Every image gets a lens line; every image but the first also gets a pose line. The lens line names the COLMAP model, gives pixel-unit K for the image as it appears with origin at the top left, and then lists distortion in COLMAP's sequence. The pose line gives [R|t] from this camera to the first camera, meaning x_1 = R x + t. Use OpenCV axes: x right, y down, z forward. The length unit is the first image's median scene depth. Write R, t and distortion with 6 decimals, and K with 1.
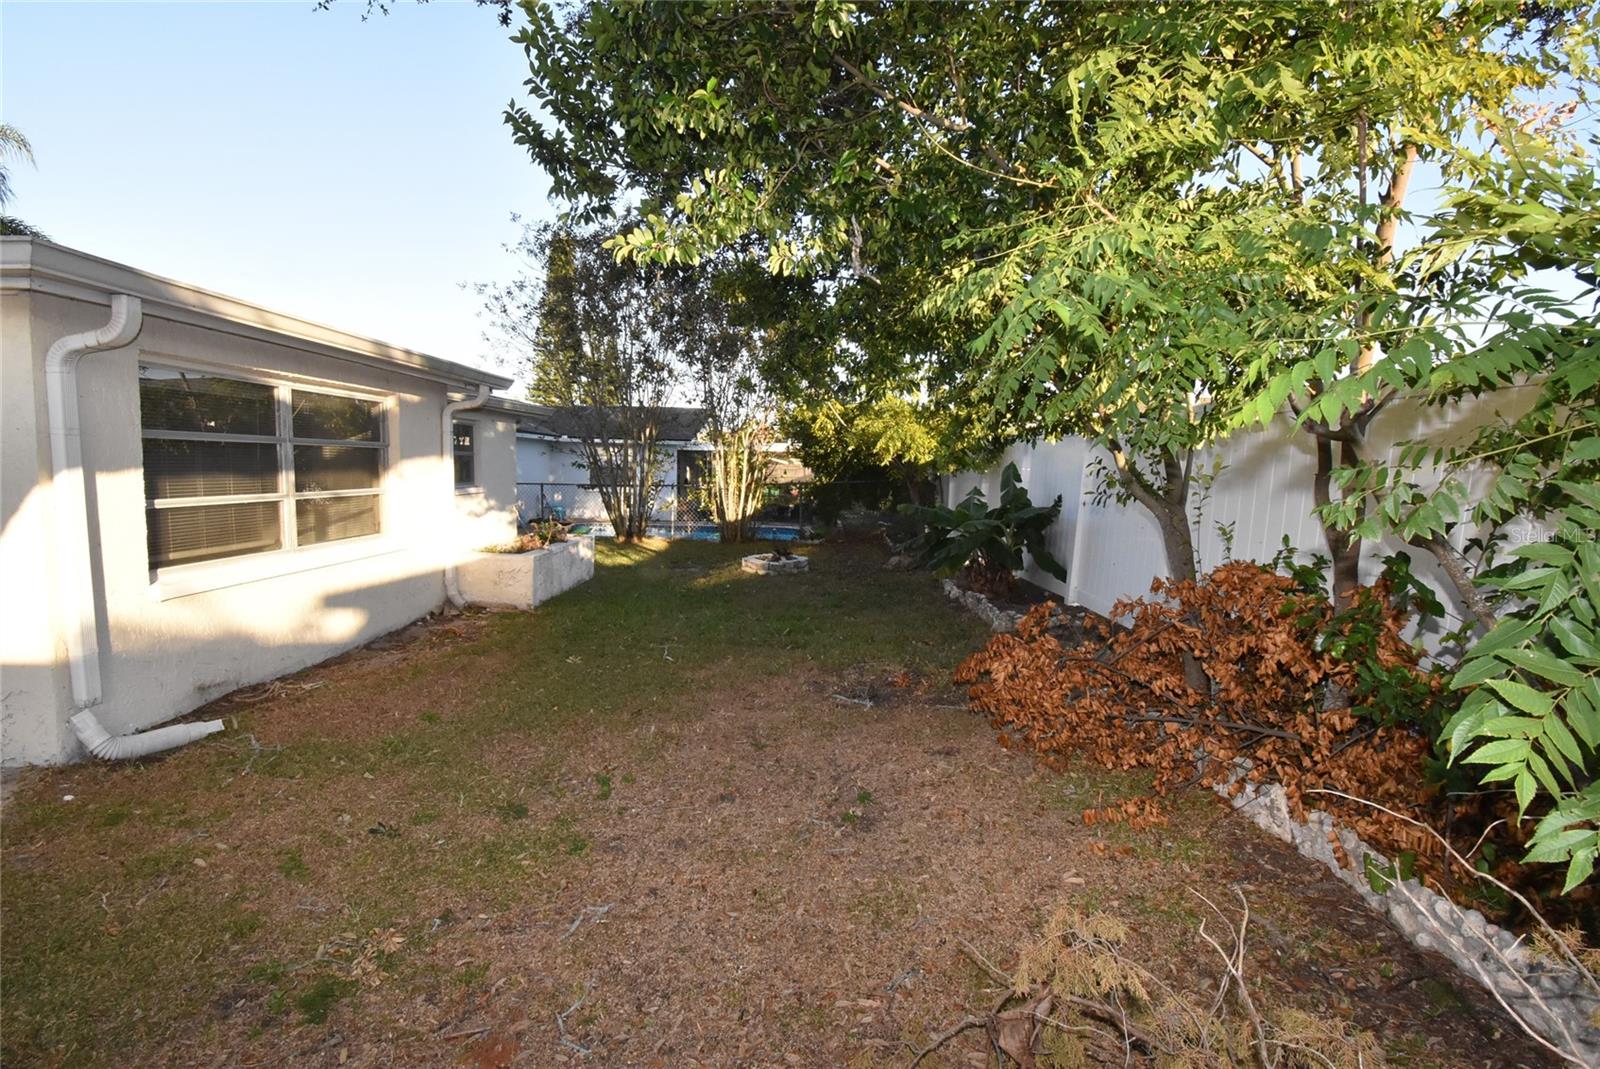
lens RADIAL K [[771.6, 0, 795.4], [0, 771.6, 534.5], [0, 0, 1]] dist [0.008562, -0.023461]
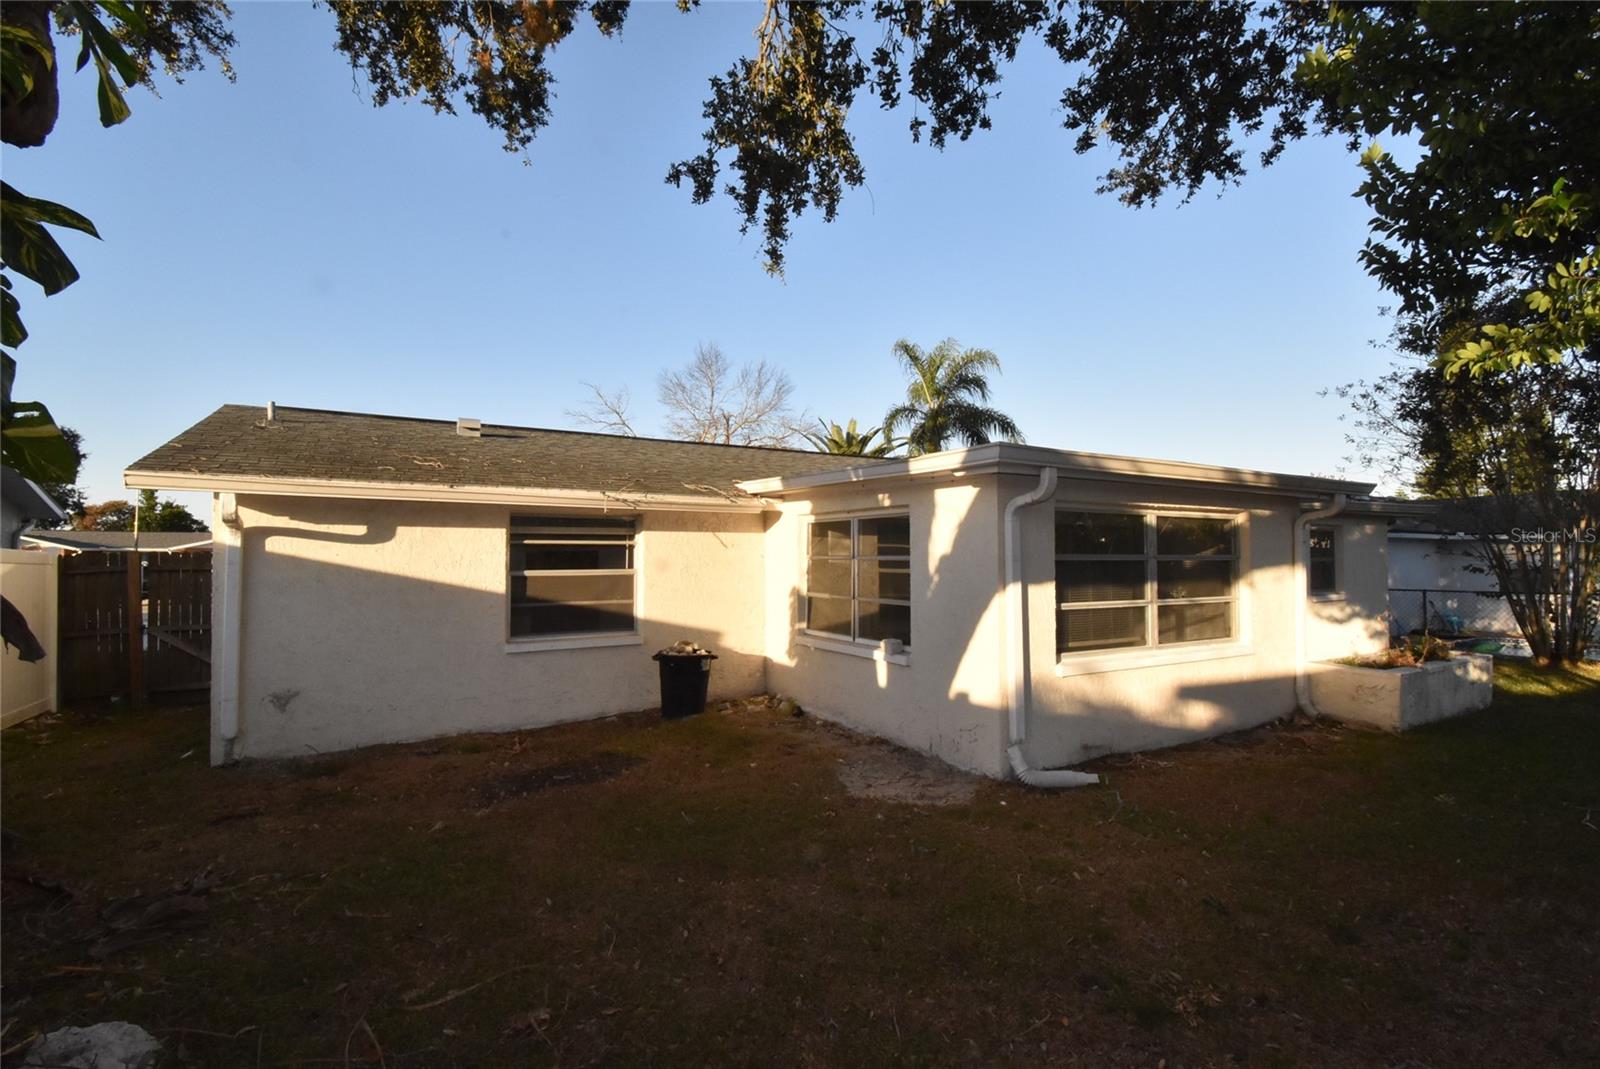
lens RADIAL K [[722.0, 0, 811.3], [0, 722.0, 541.7], [0, 0, 1]] dist [0.021179, -0.030690]
pose [[0.515174, -0.038986, -0.856199, 0.055758], [-0.066844, 0.994095, -0.085485, -0.011310], [0.854475, 0.101271, 0.509526, -0.063886]]
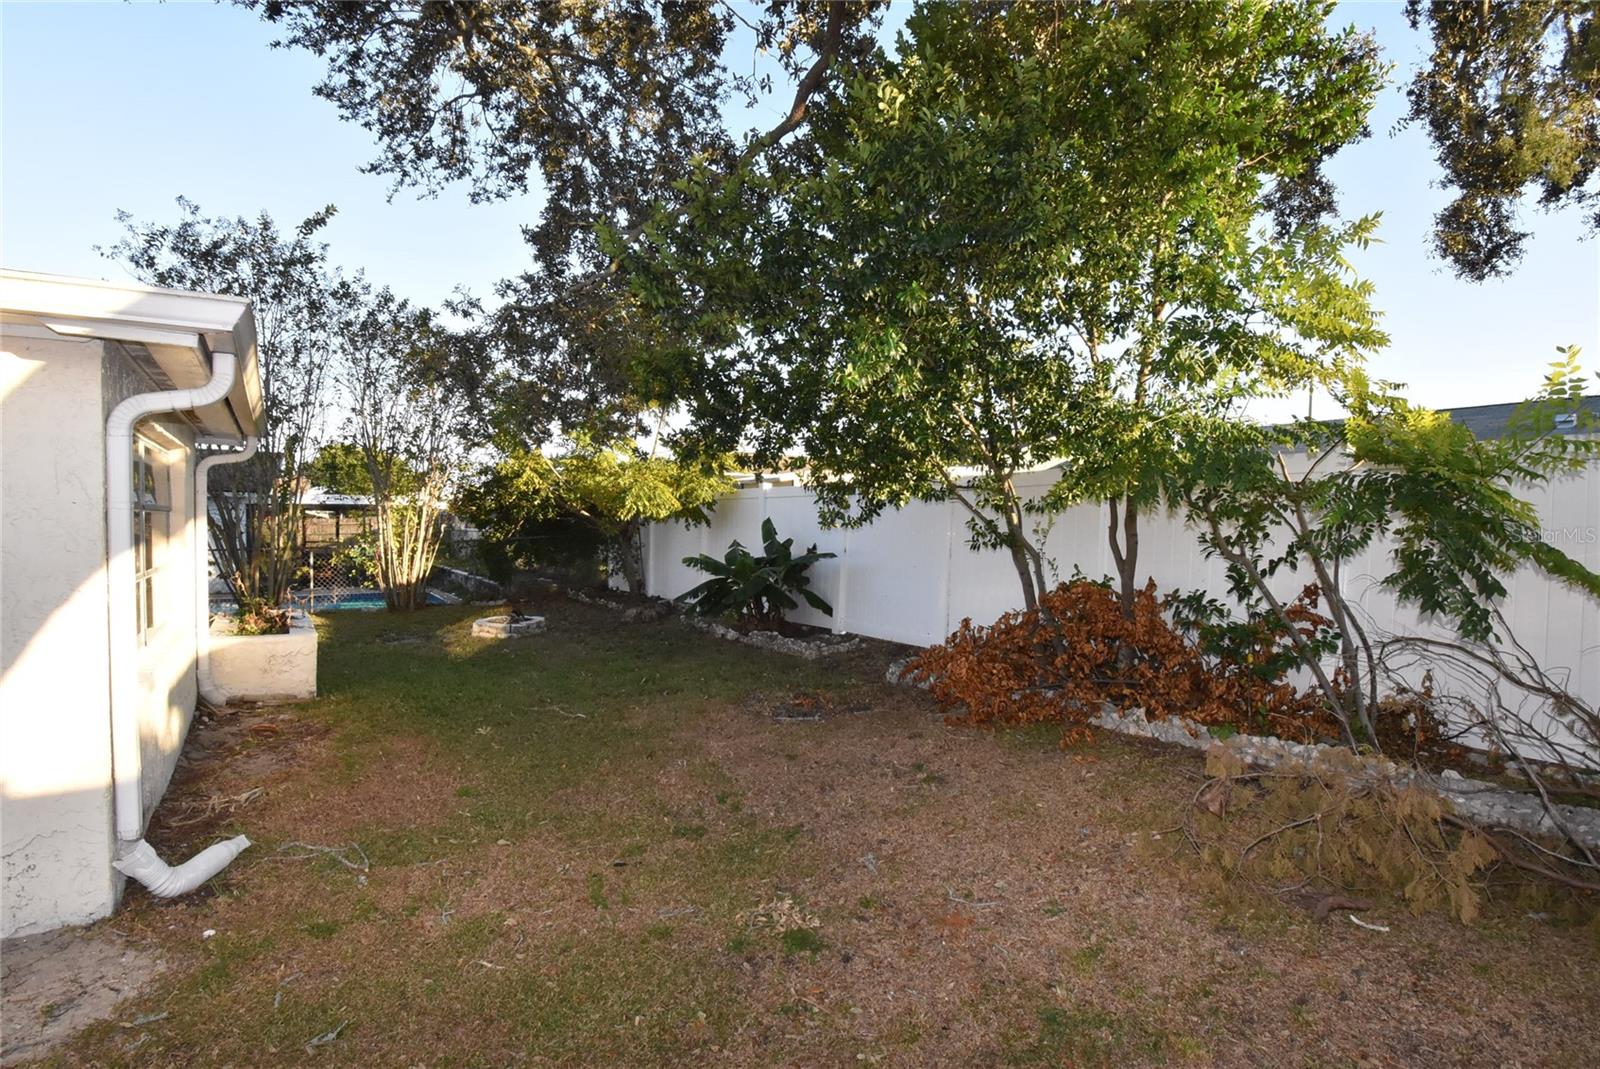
lens RADIAL K [[820.3, 0, 800.0], [0, 820.3, 534.5], [0, 0, 1]] dist [0.005173, -0.021020]
pose [[0.846957, -0.026260, 0.531013, -0.540472], [0.060562, 0.997044, -0.047289, -0.010544], [-0.528202, 0.072211, 0.846043, -0.098923]]
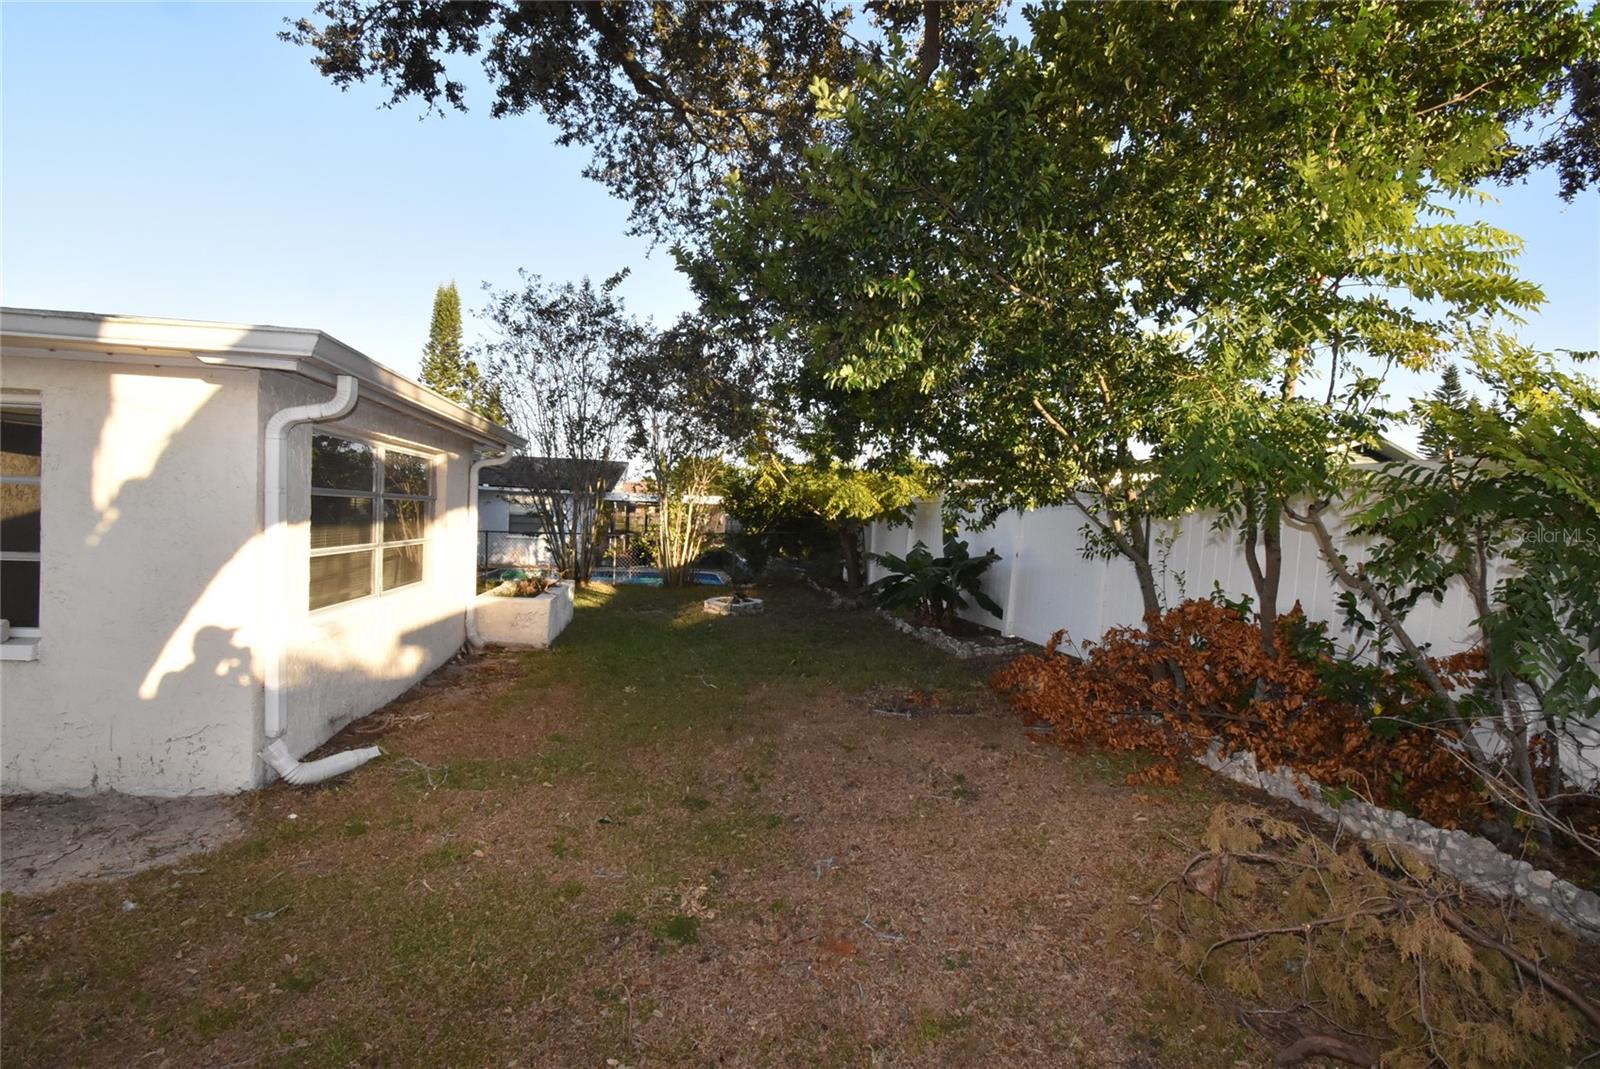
lens RADIAL K [[725.4, 0, 797.3], [0, 725.4, 533.8], [0, 0, 1]] dist [0.012959, -0.023898]
pose [[0.984258, 0.010286, 0.176436, -0.259161], [0.000684, 0.998076, -0.062002, -0.001794], [-0.176735, 0.061146, 0.982357, -0.129683]]
